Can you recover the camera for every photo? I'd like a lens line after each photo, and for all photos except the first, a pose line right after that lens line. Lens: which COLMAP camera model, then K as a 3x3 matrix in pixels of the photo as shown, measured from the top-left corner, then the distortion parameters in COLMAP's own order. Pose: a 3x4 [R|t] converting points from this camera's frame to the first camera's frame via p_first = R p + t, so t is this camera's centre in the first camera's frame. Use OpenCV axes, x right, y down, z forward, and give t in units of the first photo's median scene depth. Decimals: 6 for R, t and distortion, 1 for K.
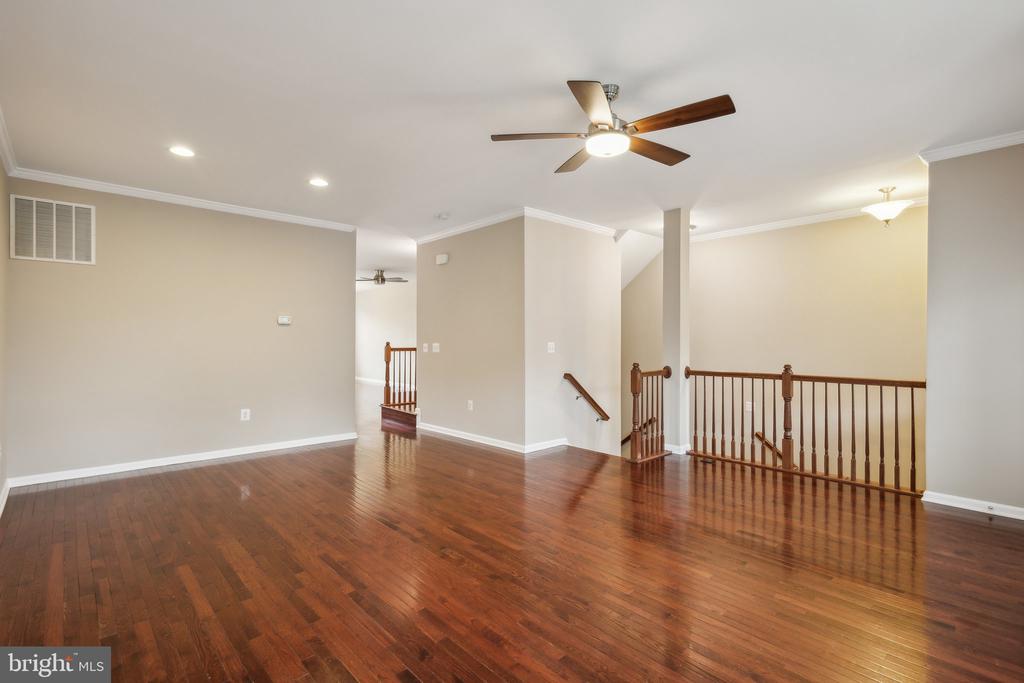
lens RADIAL K [[482.9, 0, 514.6], [0, 482.9, 334.1], [0, 0, 1]] dist [0.003346, -0.000159]
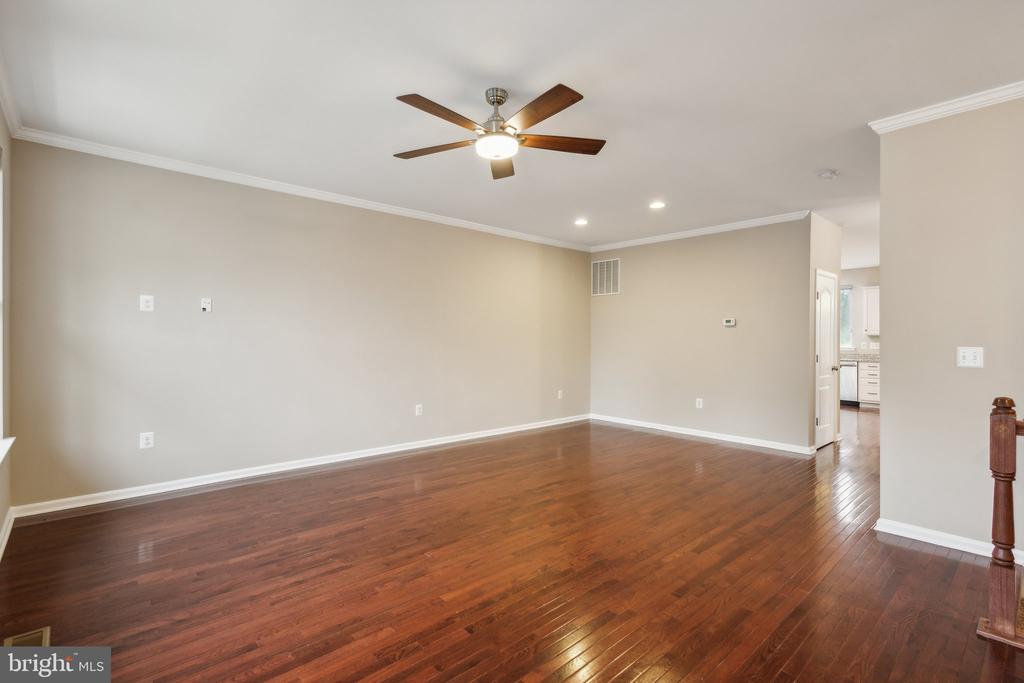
lens RADIAL K [[482.9, 0, 514.6], [0, 482.9, 334.1], [0, 0, 1]] dist [0.003346, -0.000159]
pose [[-0.013977, -0.012503, -0.999824, 0.773550], [0.005438, 0.999906, -0.012580, 0.010755], [0.999888, -0.005613, -0.013907, 0.679041]]
